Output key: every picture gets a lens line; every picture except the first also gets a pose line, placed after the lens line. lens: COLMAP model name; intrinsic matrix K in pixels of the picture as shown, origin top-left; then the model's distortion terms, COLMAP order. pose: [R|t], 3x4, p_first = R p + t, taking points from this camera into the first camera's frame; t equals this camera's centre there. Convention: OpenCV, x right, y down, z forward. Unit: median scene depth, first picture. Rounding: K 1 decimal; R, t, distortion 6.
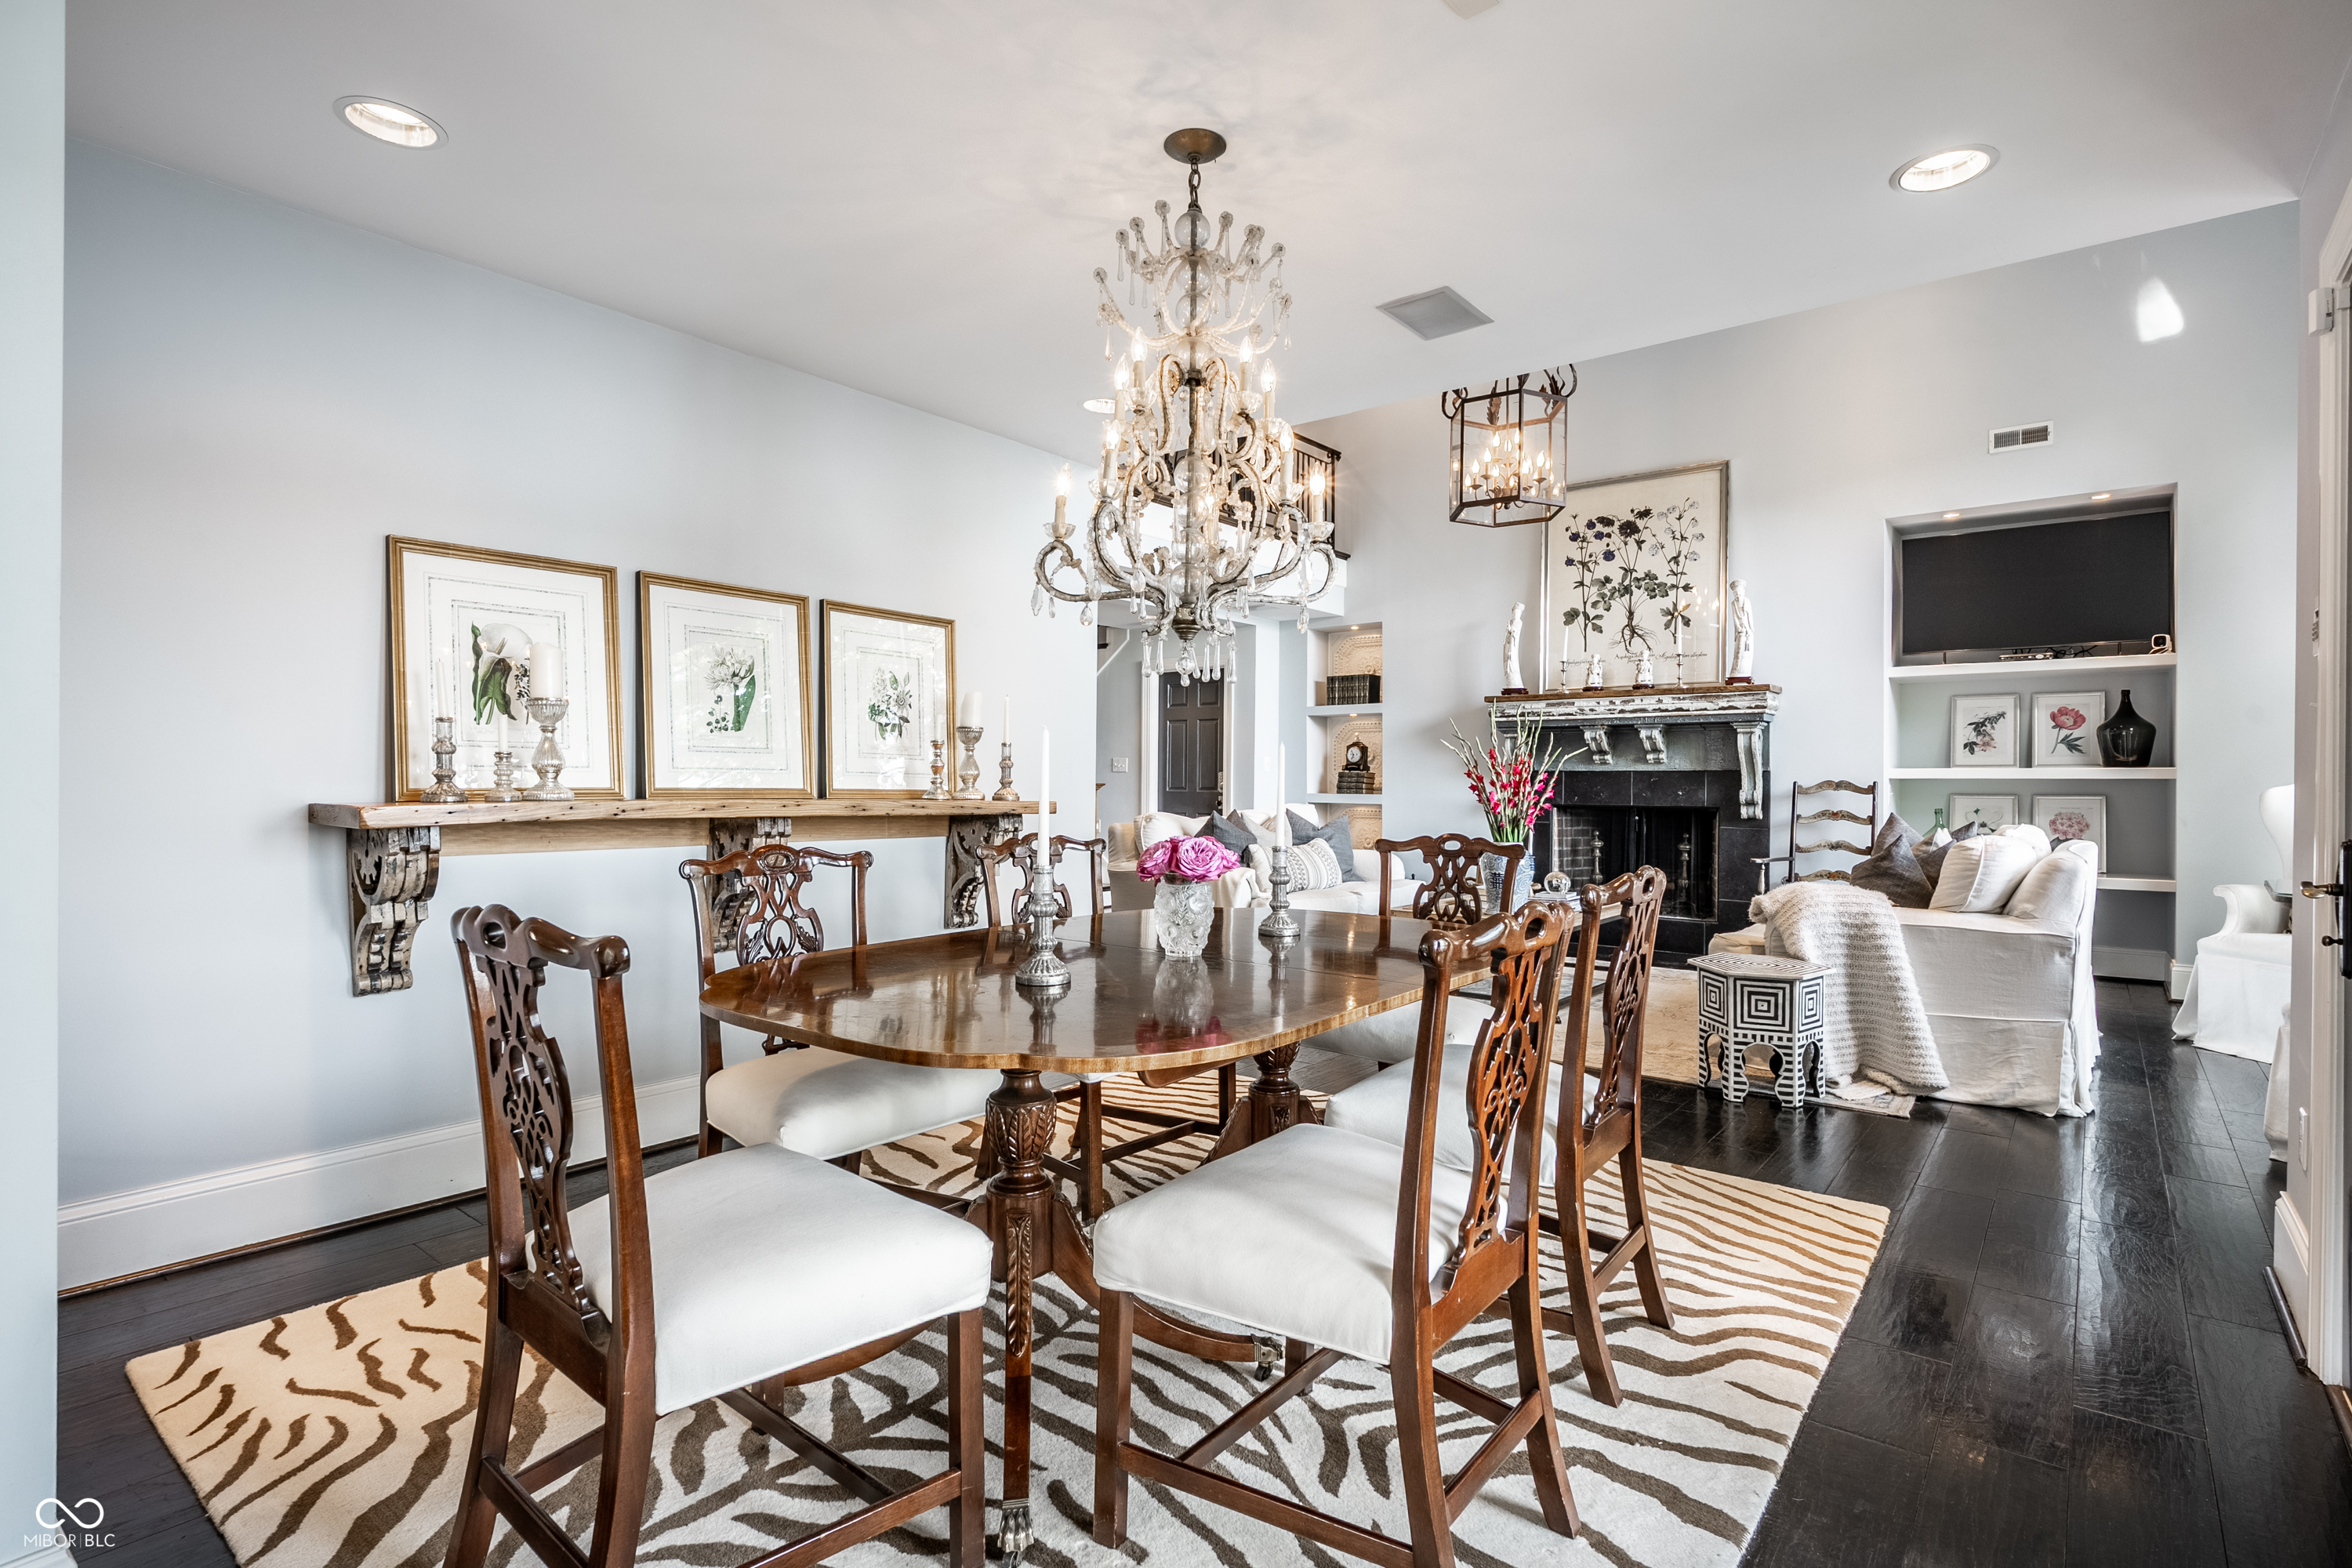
lens RADIAL K [[1144.6, 0, 1131.8], [0, 1144.6, 775.4], [0, 0, 1]] dist [0.002169, -0.000025]
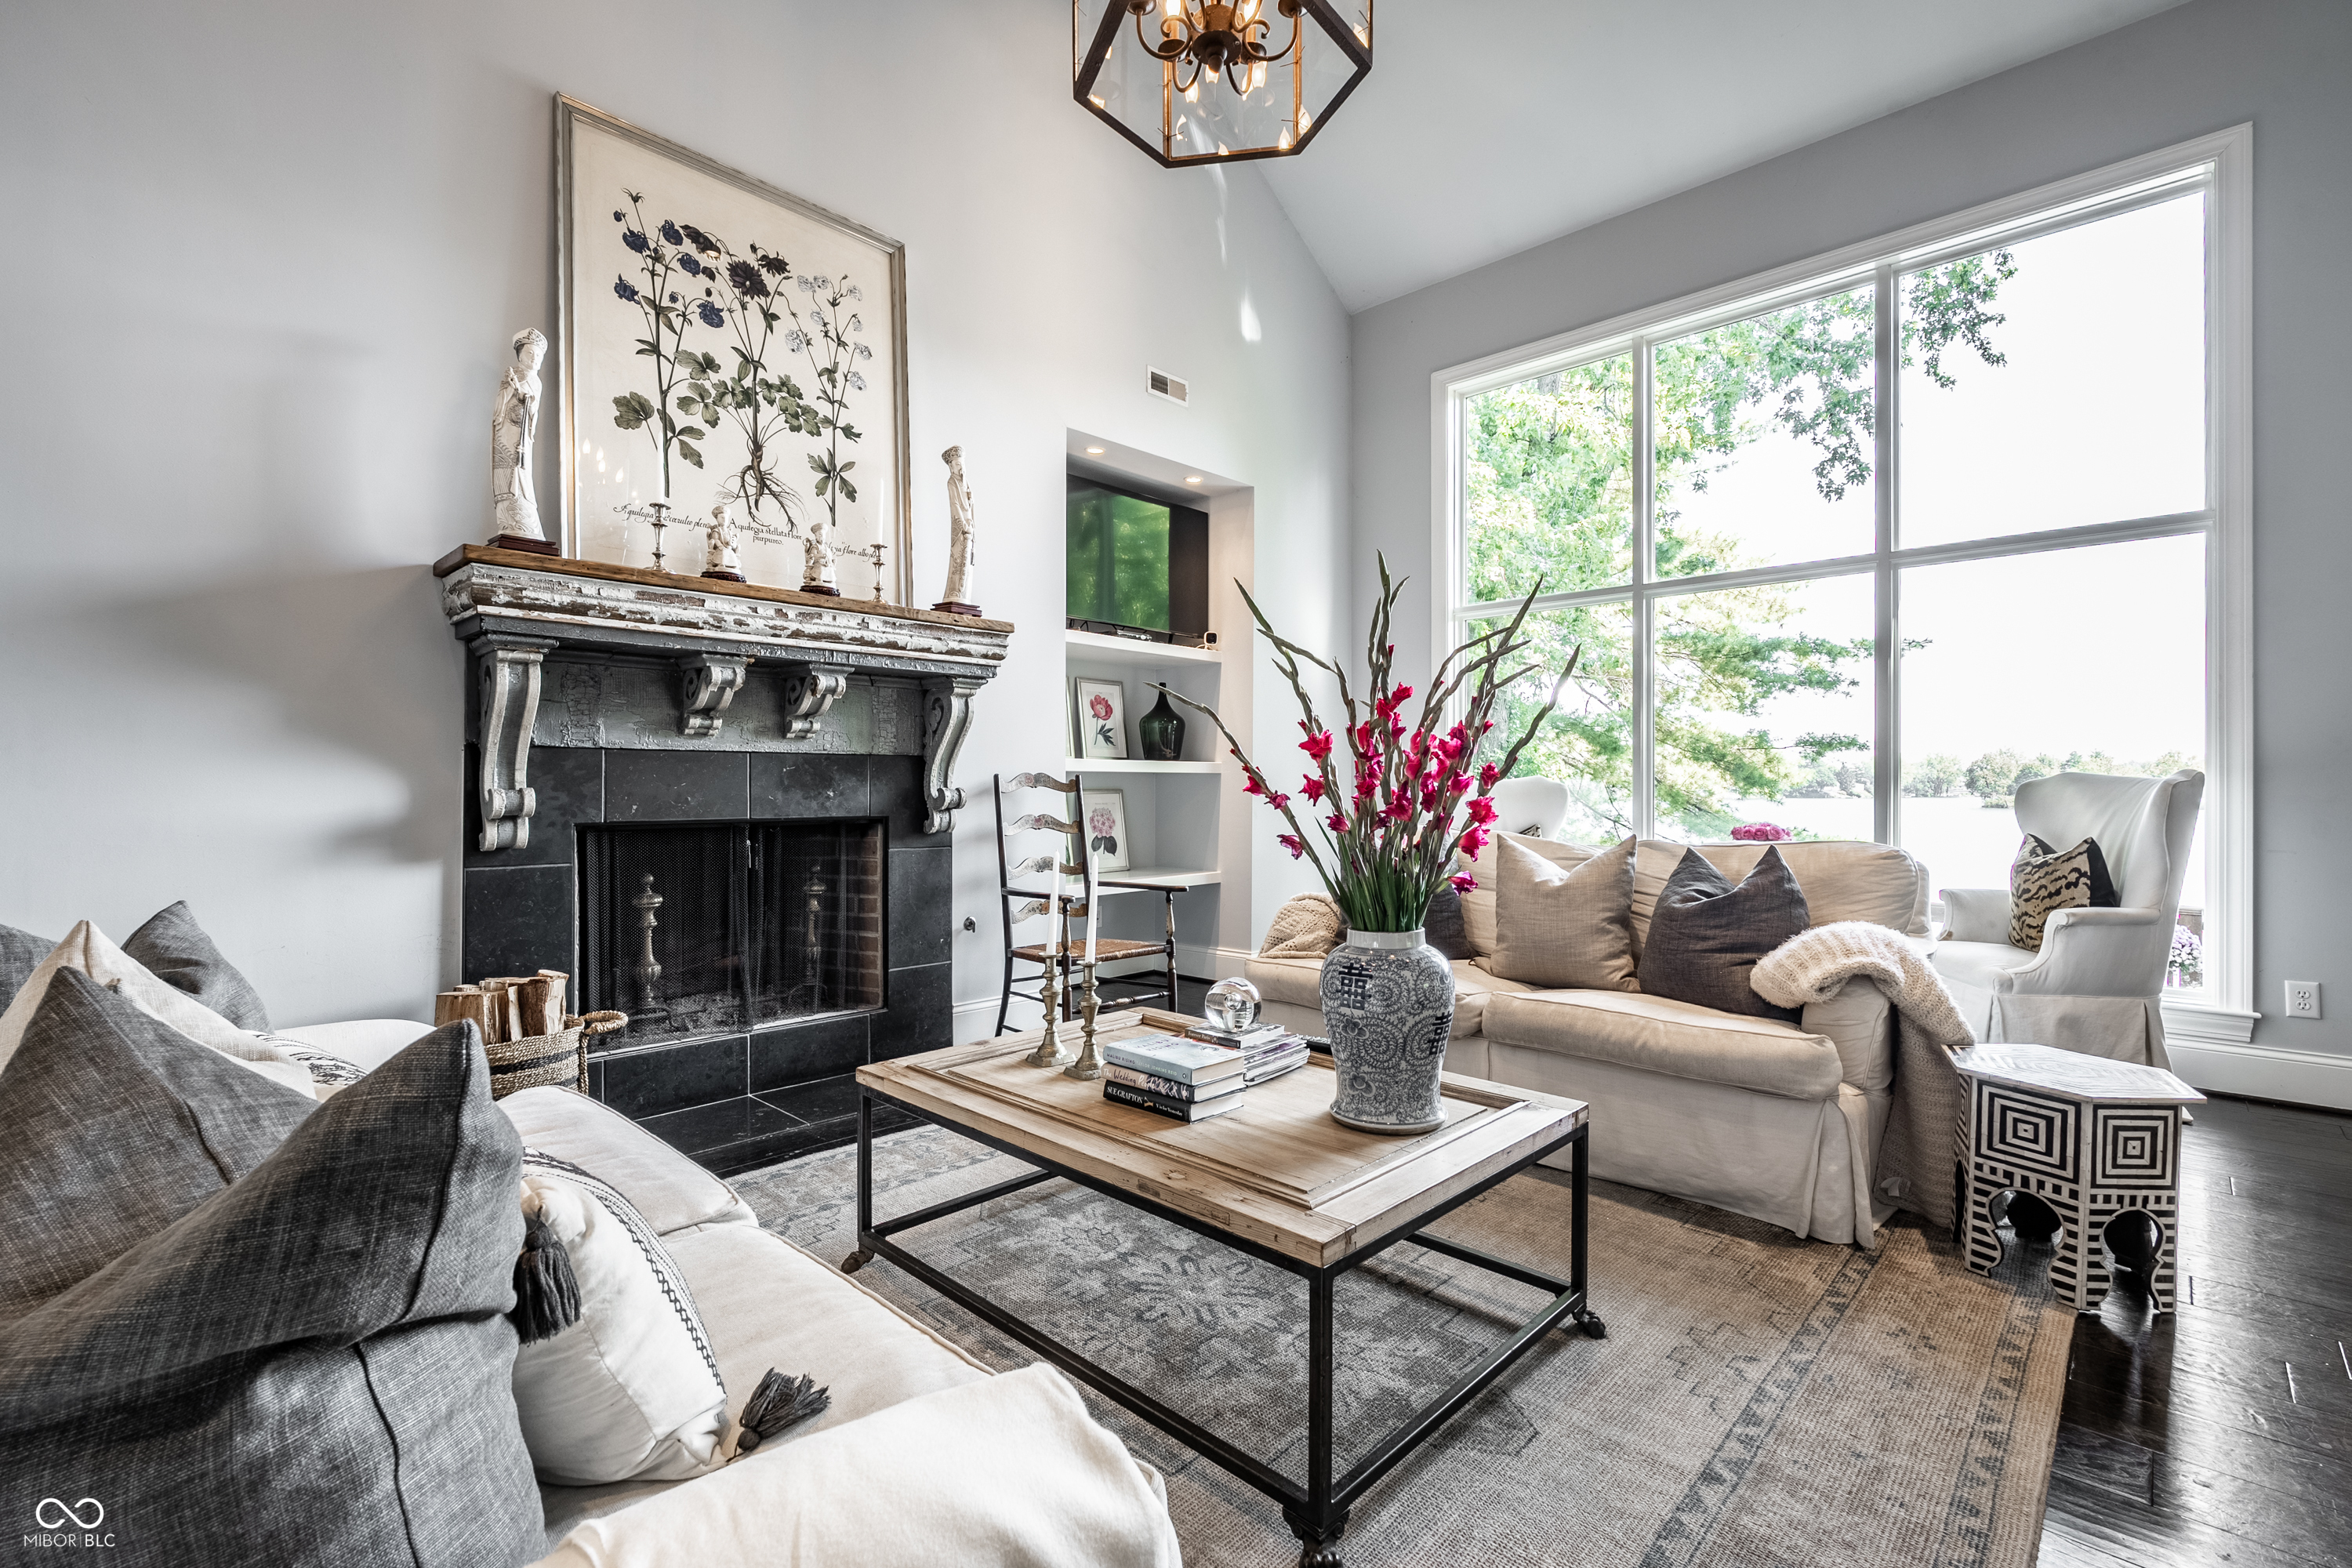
lens RADIAL K [[1028.0, 0, 1188.7], [0, 1028.0, 785.4], [0, 0, 1]] dist [-0.003707, -0.000434]
pose [[0.051873, -0.006777, 0.998631, -0.016546], [-0.008223, 0.999940, 0.007213, 0.006305], [-0.998620, -0.008586, 0.051814, 0.814953]]
